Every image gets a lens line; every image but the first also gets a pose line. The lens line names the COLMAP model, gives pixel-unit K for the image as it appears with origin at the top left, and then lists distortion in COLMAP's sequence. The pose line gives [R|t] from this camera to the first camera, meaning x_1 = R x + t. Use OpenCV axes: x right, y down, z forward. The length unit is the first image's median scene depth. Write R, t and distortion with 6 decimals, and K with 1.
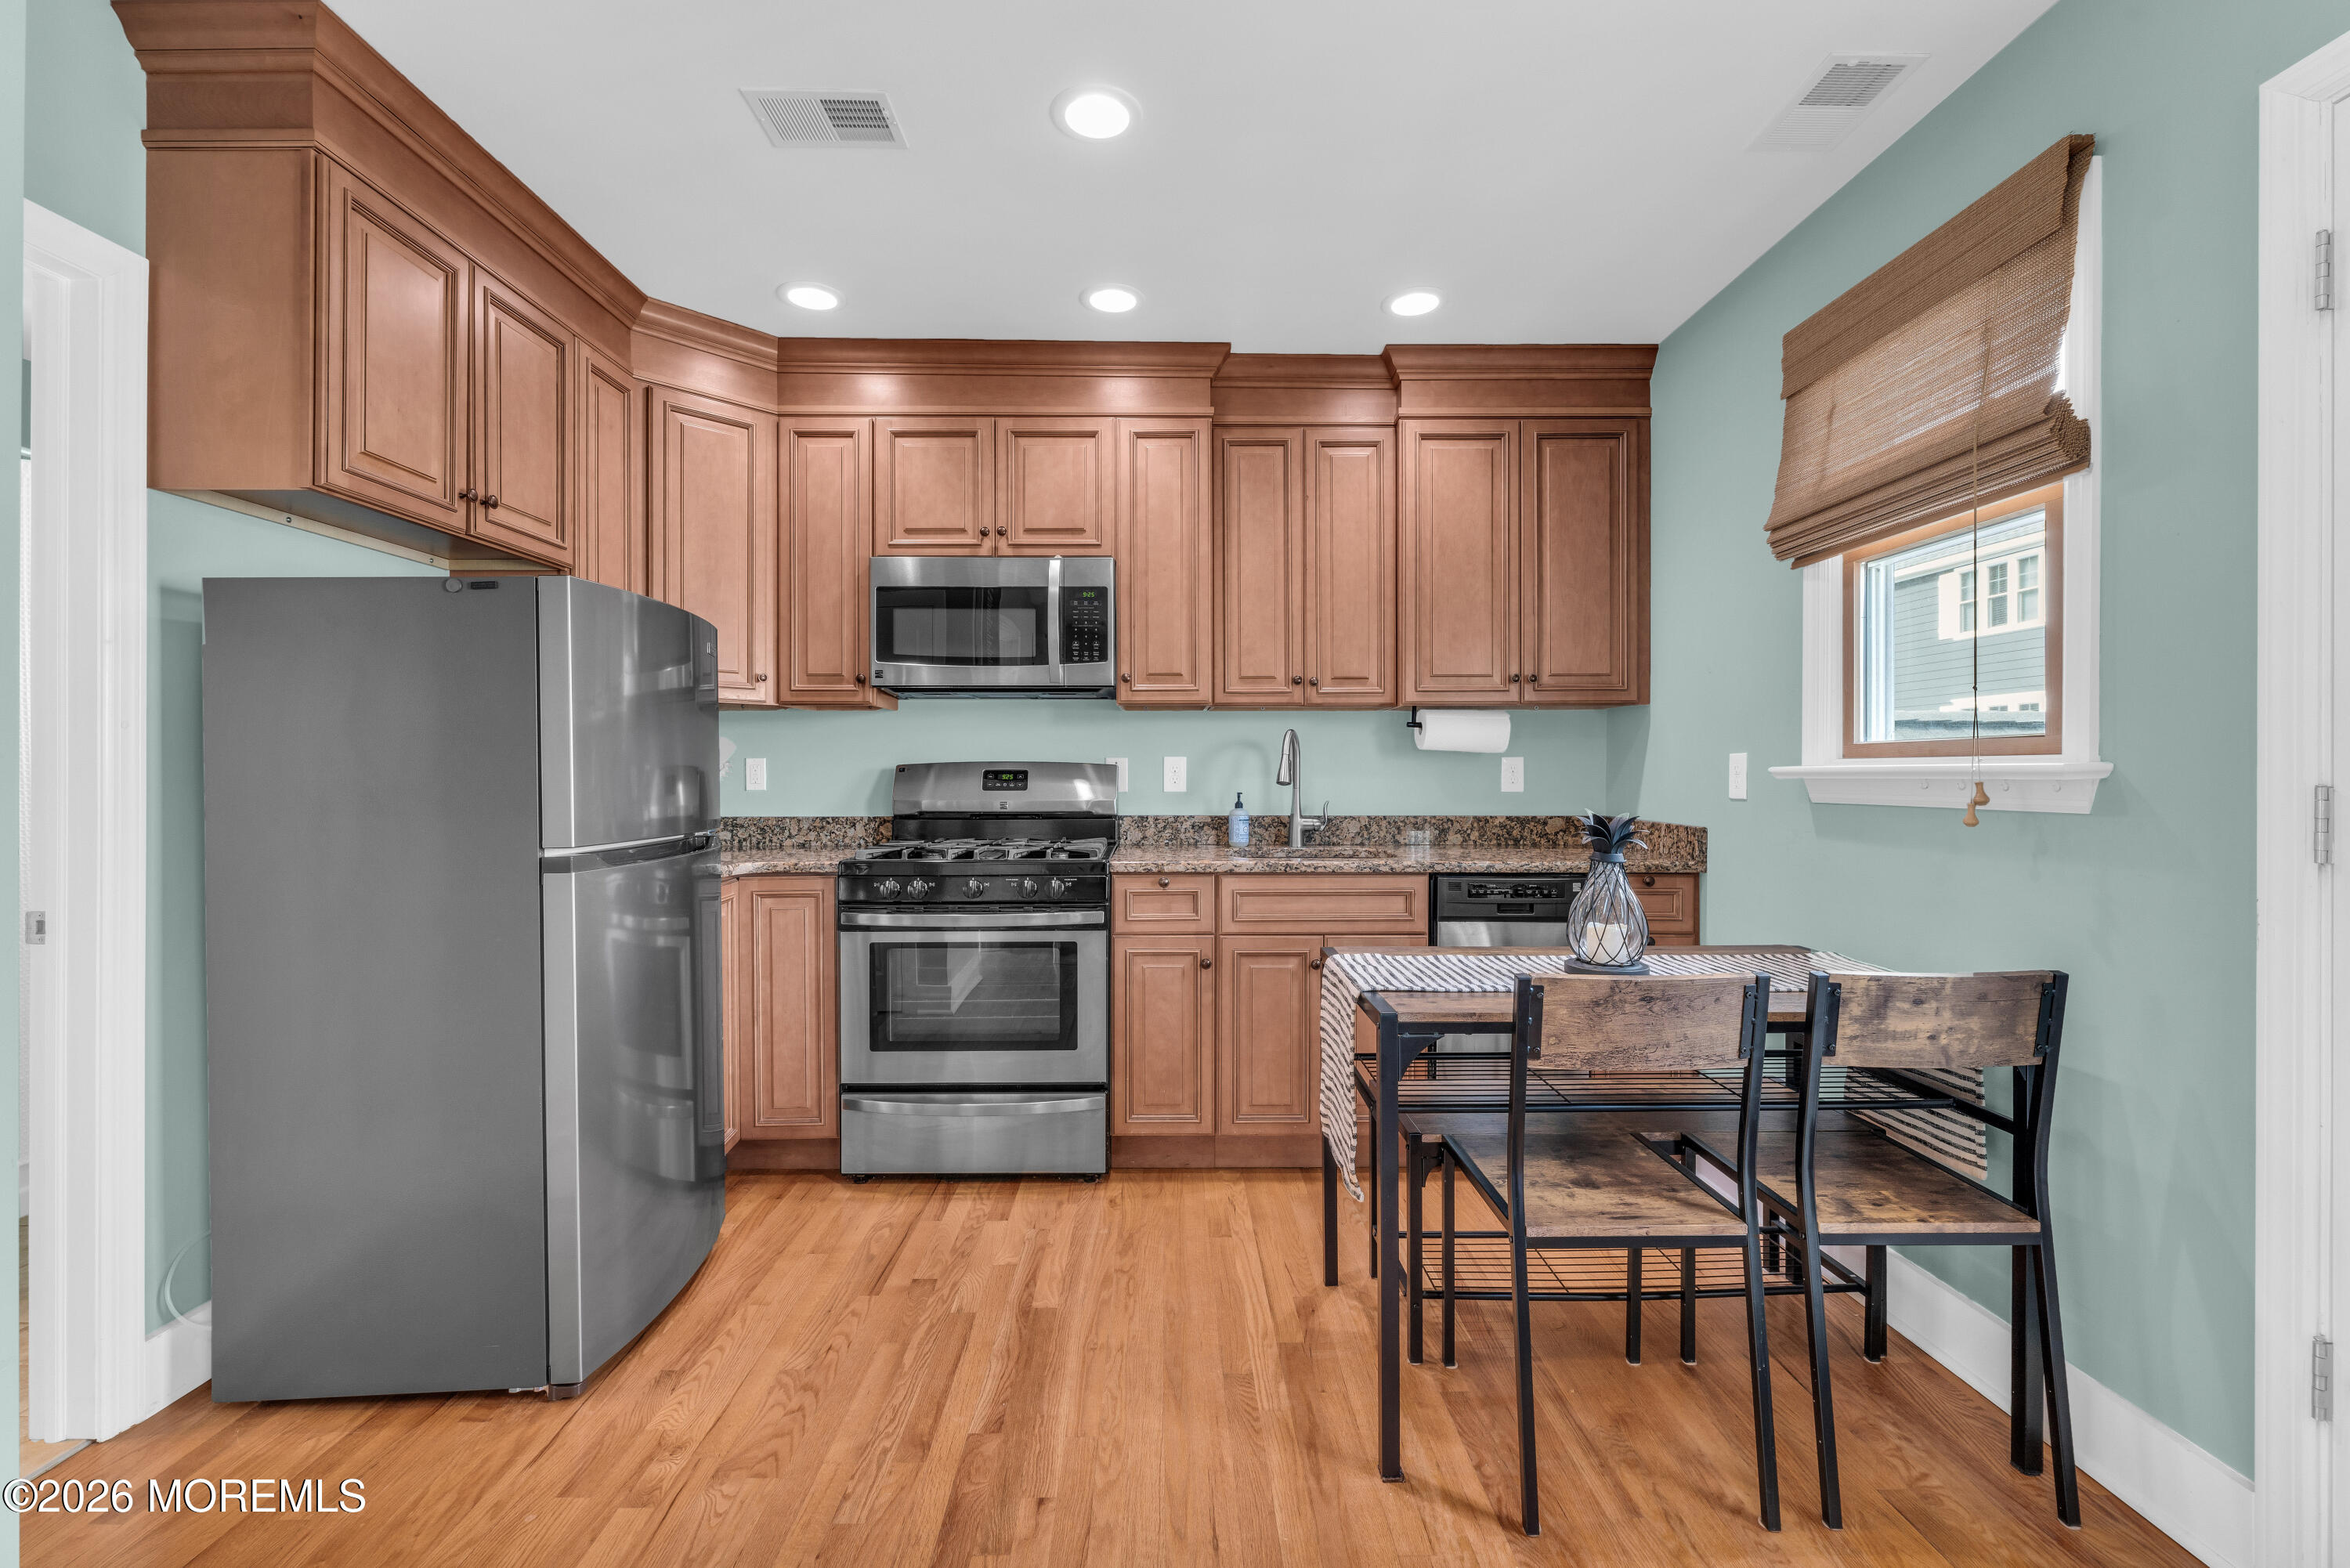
lens RADIAL K [[1006.9, 0, 1172.4], [0, 1006.9, 773.5], [0, 0, 1]] dist [0.000228, 0.000170]
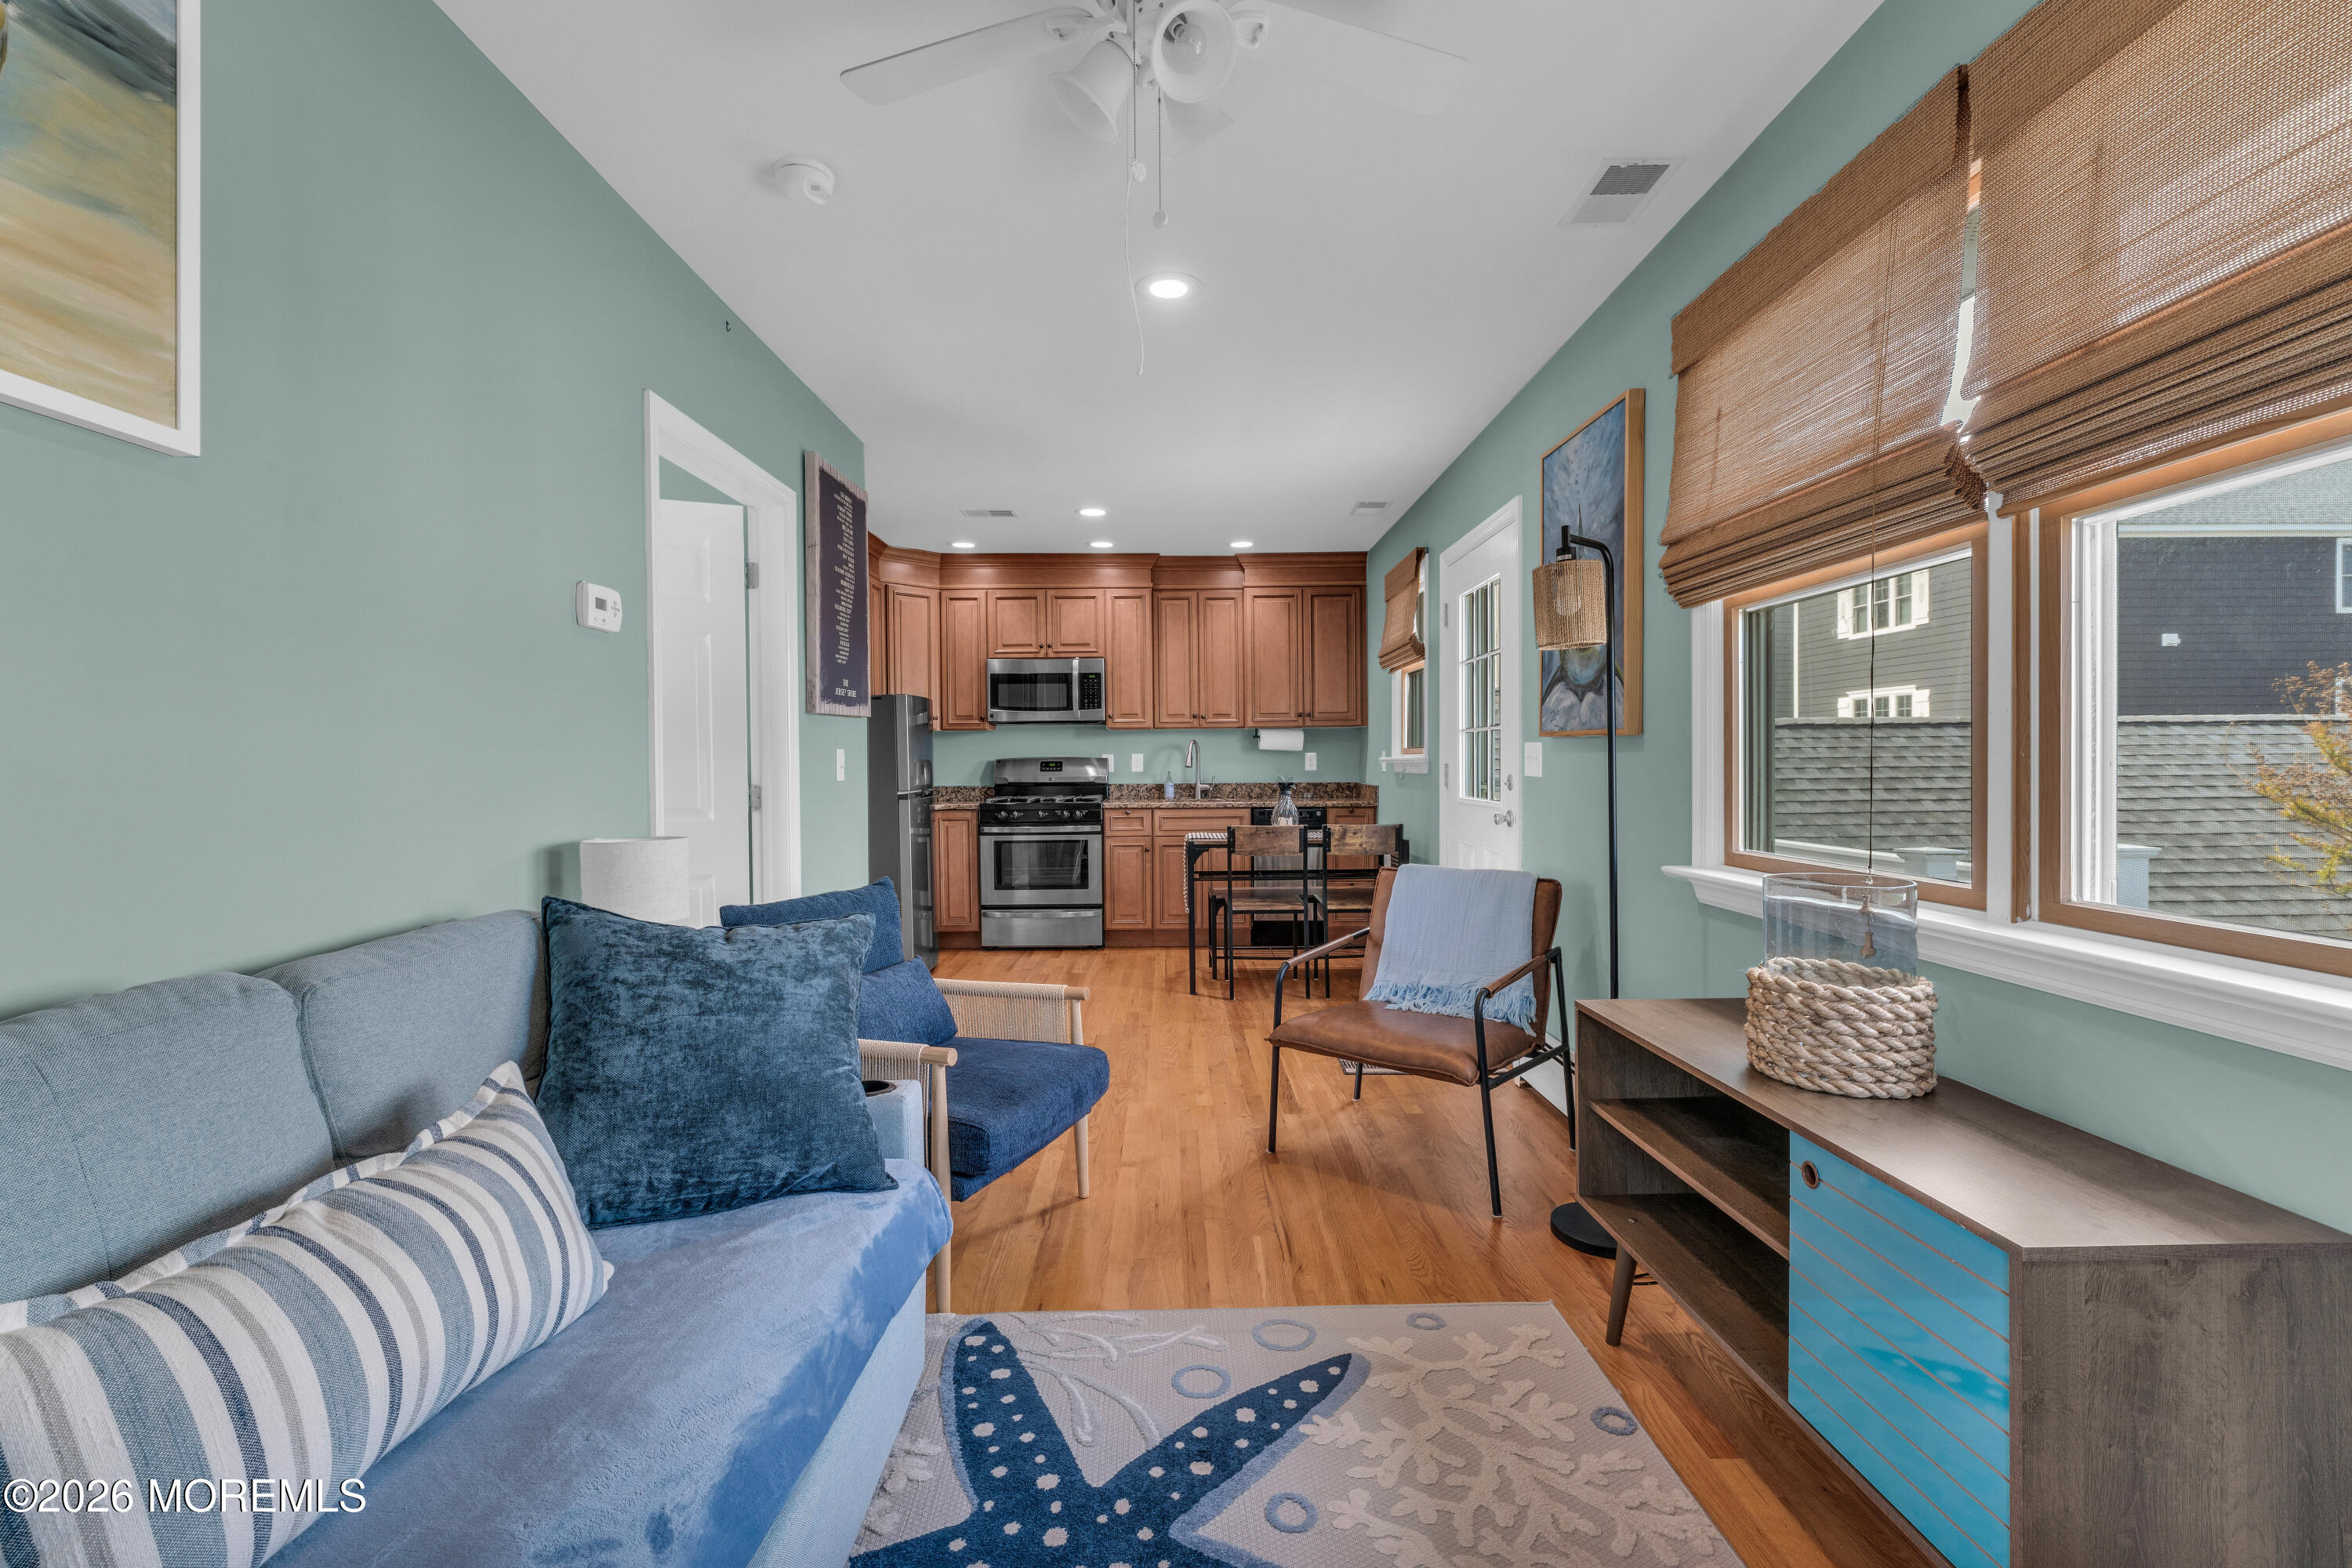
lens RADIAL K [[1007.9, 0, 1173.4], [0, 1007.9, 773.5], [0, 0, 1]] dist [0.000228, 0.000170]
pose [[0.999937, -0.008068, -0.007854, 0.096448], [0.008161, 0.999895, 0.011939, -0.001475], [0.007757, -0.012002, 0.999898, -1.051501]]
